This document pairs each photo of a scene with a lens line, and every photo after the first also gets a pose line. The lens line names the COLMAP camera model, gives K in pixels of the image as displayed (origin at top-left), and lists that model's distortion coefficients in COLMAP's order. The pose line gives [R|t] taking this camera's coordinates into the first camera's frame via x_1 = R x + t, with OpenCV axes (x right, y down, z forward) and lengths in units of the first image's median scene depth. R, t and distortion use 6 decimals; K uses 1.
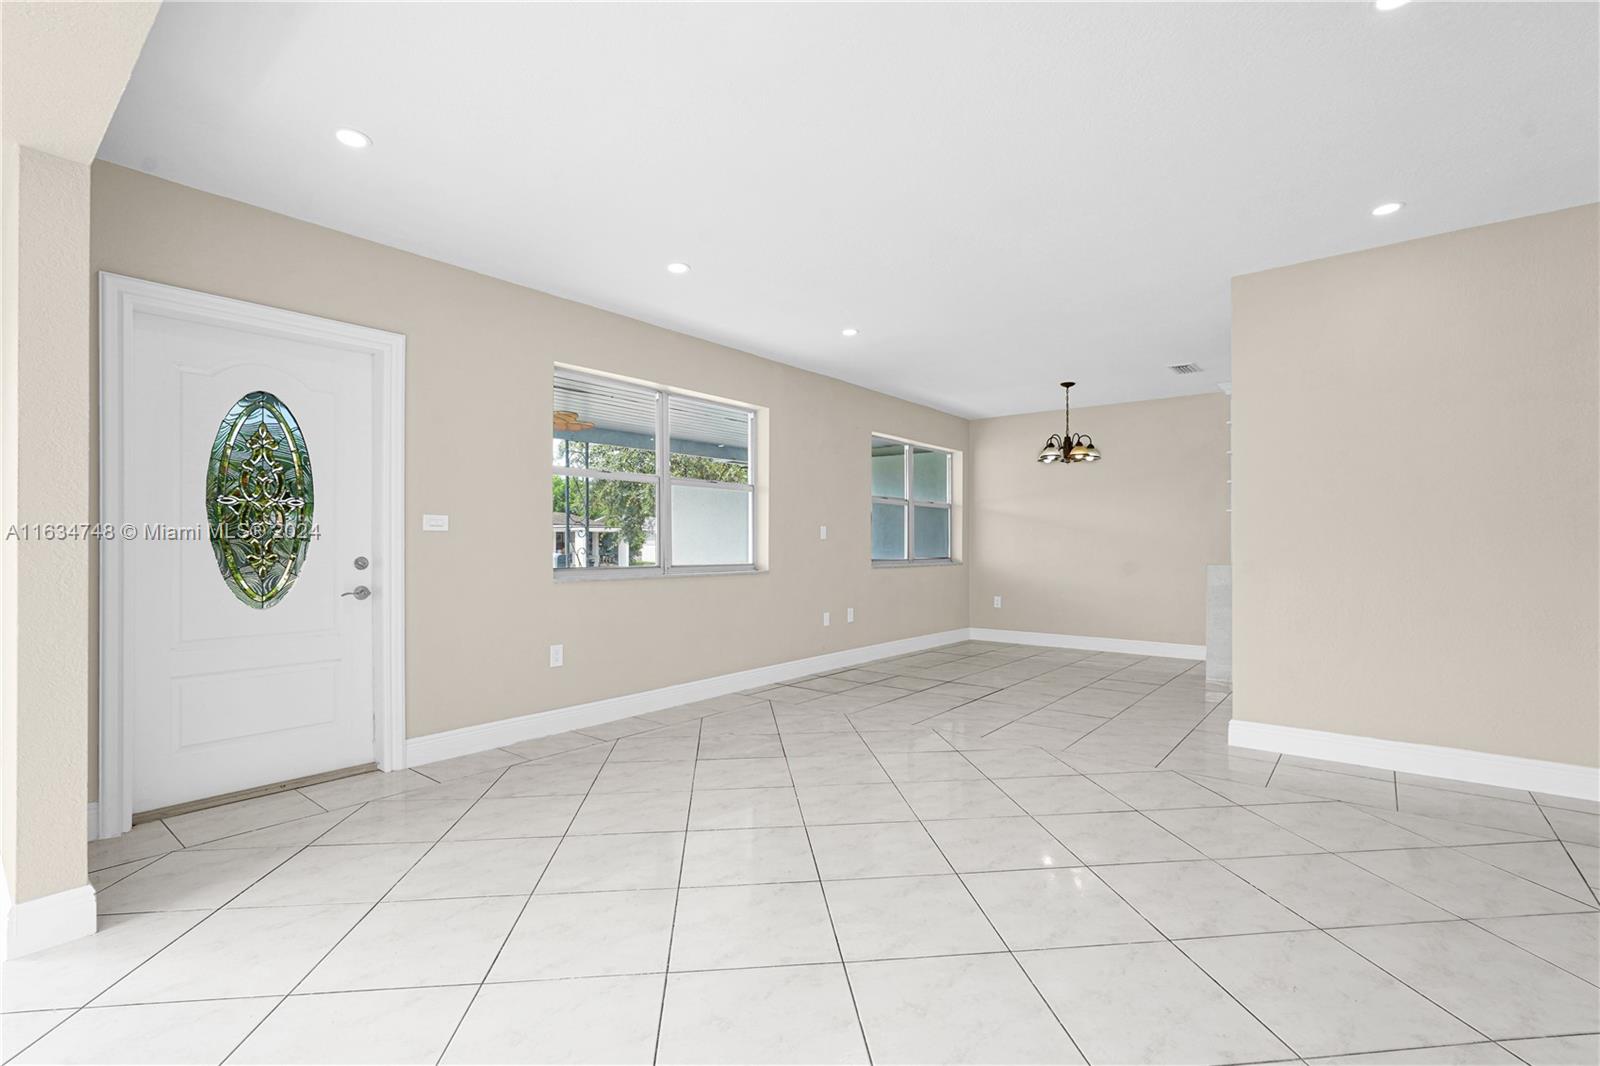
lens RADIAL K [[715.6, 0, 794.8], [0, 715.6, 534.8], [0, 0, 1]] dist [-0.027665, 0.012880]
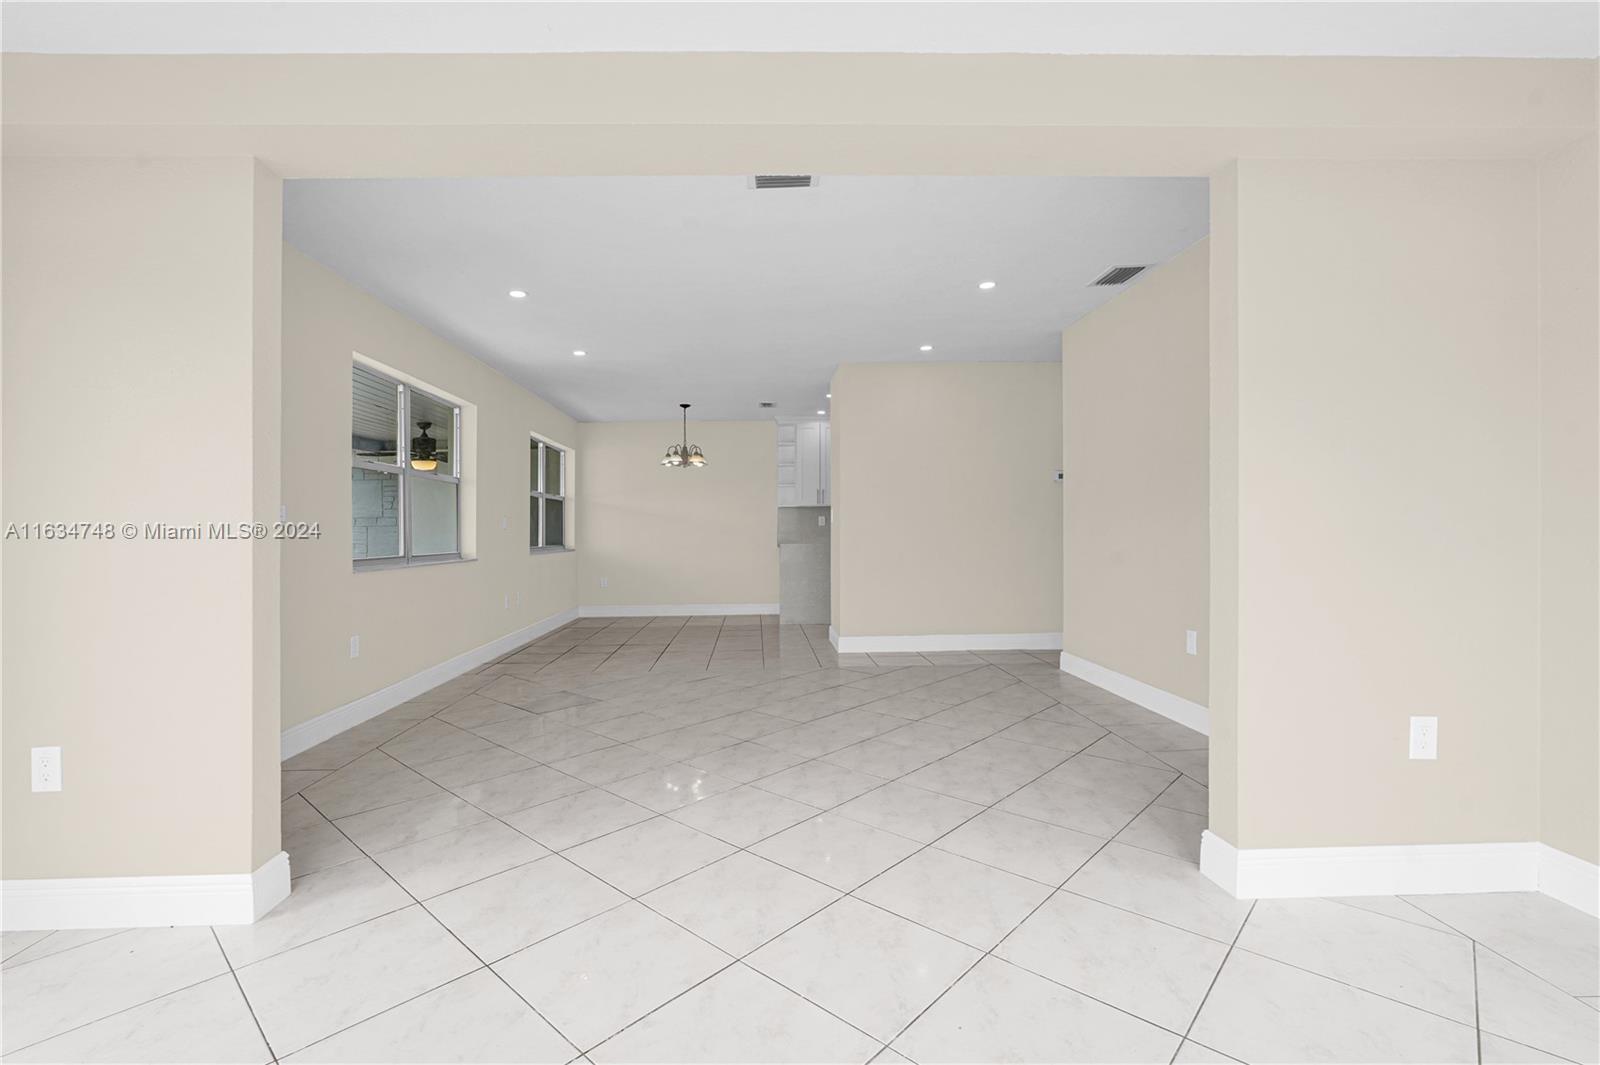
lens RADIAL K [[757.4, 0, 743.3], [0, 757.4, 530.4], [0, 0, 1]] dist [0.071561, 0.015305]
pose [[0.776188, -0.008881, 0.630439, -0.347996], [0.004656, 0.999954, 0.008355, 0.000711], [-0.630484, -0.003550, 0.776194, -0.105962]]
